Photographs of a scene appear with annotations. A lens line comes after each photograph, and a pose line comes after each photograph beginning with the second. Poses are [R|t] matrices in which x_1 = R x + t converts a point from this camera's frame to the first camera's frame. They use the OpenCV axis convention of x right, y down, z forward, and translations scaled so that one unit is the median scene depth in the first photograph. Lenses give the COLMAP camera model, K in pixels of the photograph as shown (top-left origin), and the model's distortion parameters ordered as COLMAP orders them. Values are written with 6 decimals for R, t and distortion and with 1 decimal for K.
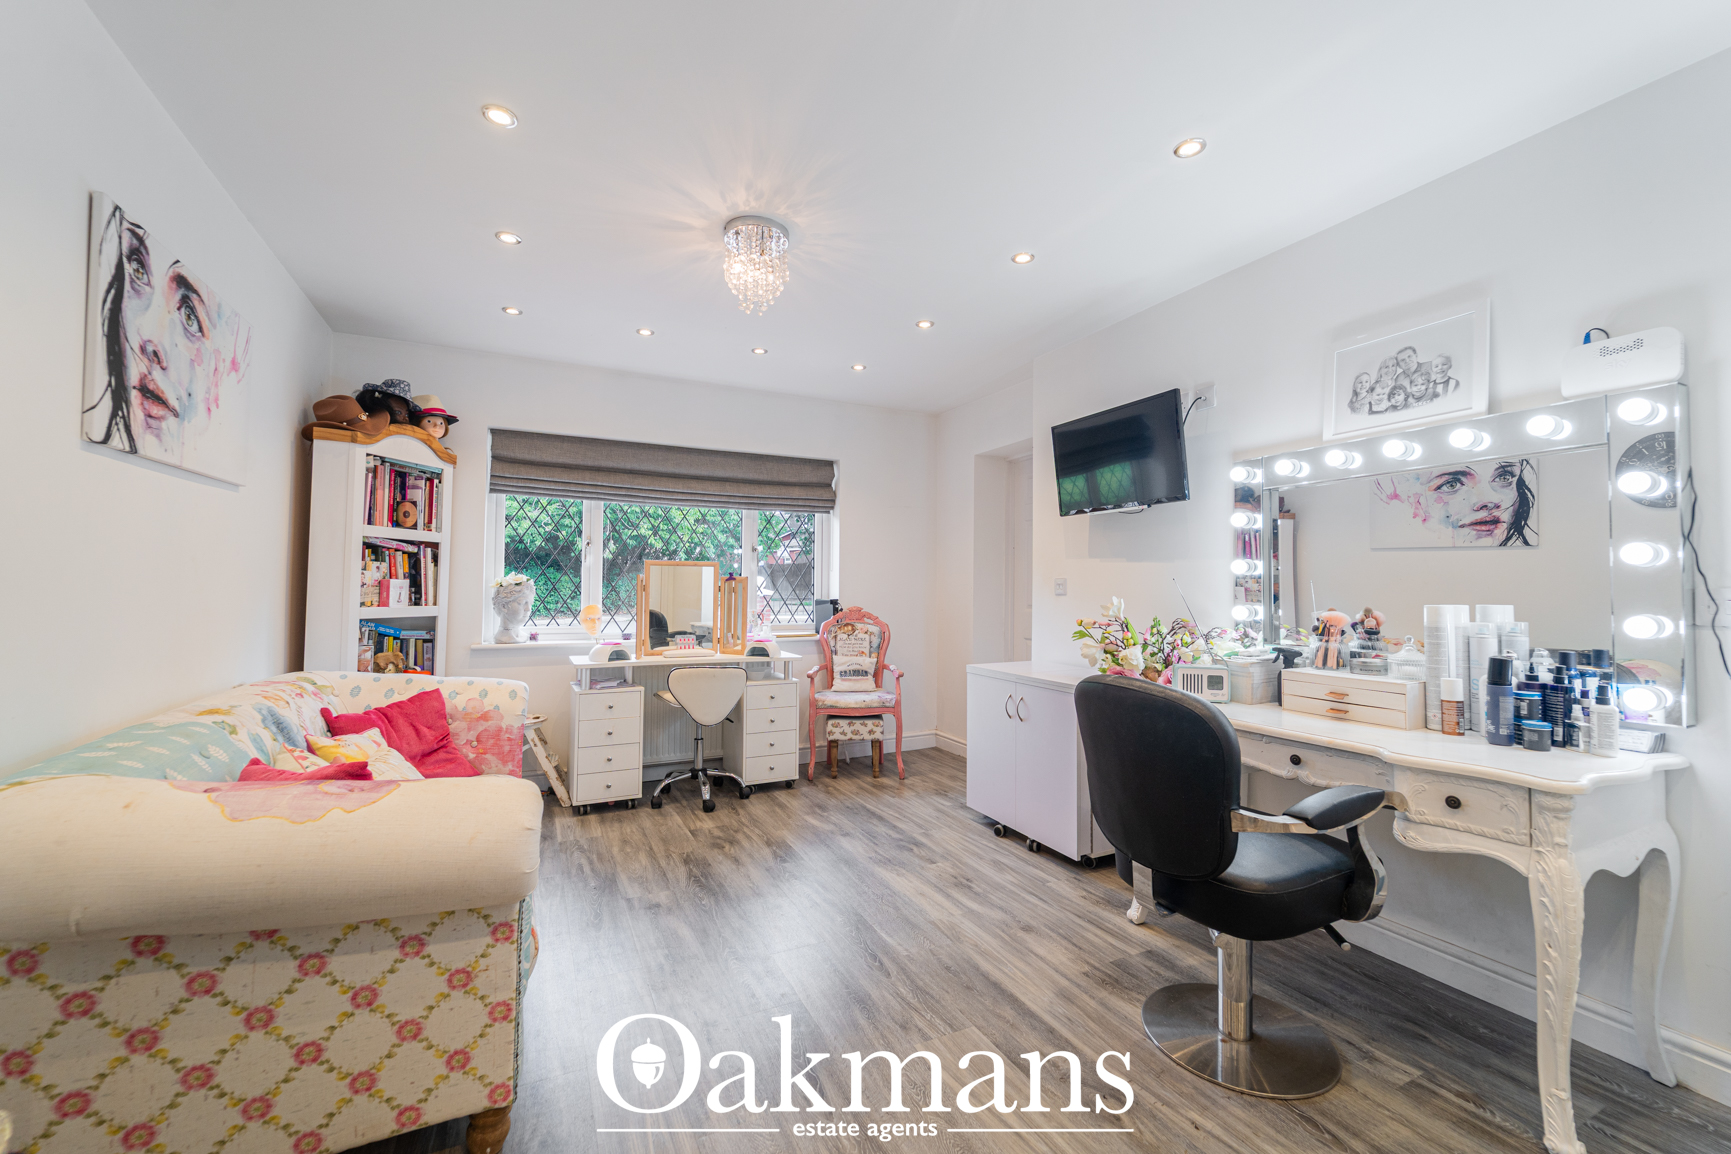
lens RADIAL K [[702.4, 0, 865.4], [0, 702.4, 573.4], [0, 0, 1]] dist [0.002972, -0.002598]
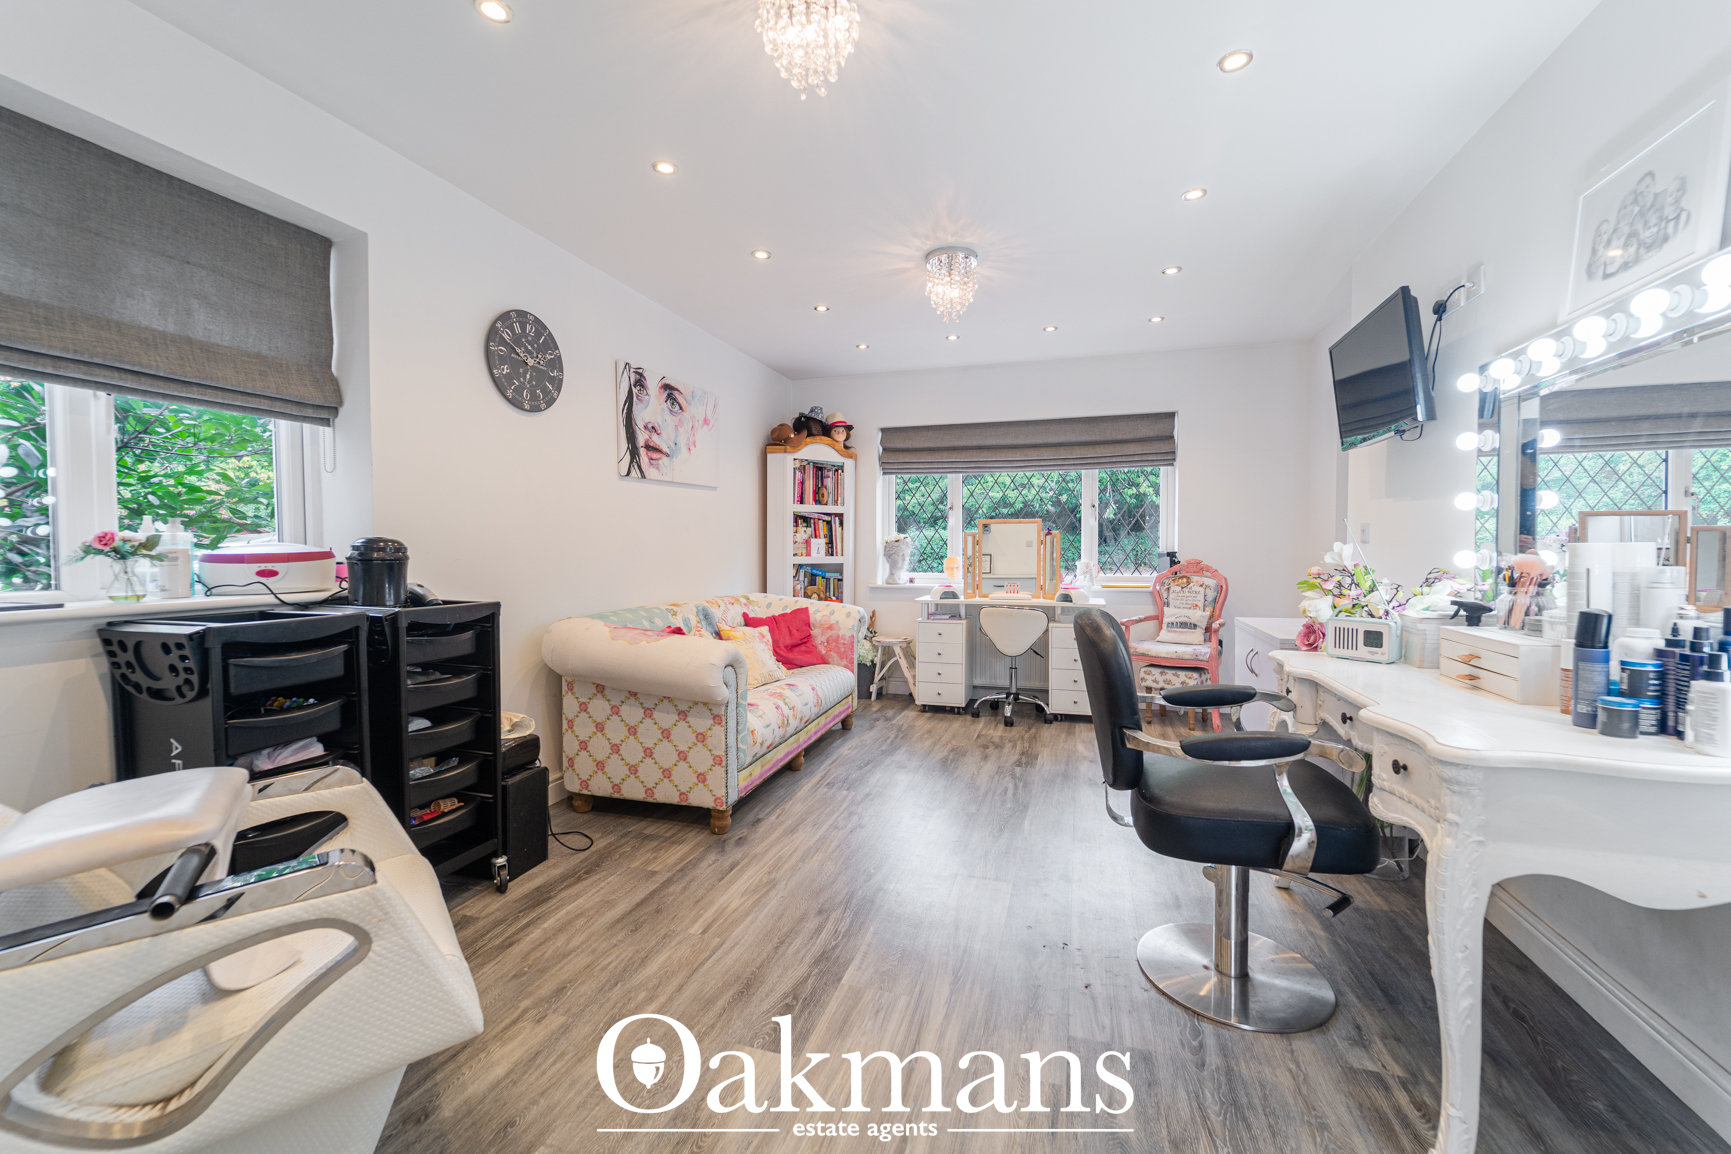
lens RADIAL K [[702.4, 0, 865.4], [0, 702.4, 573.4], [0, 0, 1]] dist [0.002972, -0.002598]
pose [[0.722688, 0.015357, -0.691004, 0.484169], [0.023676, 0.998616, 0.046956, 0.015140], [0.690769, -0.050295, 0.721324, -0.034781]]
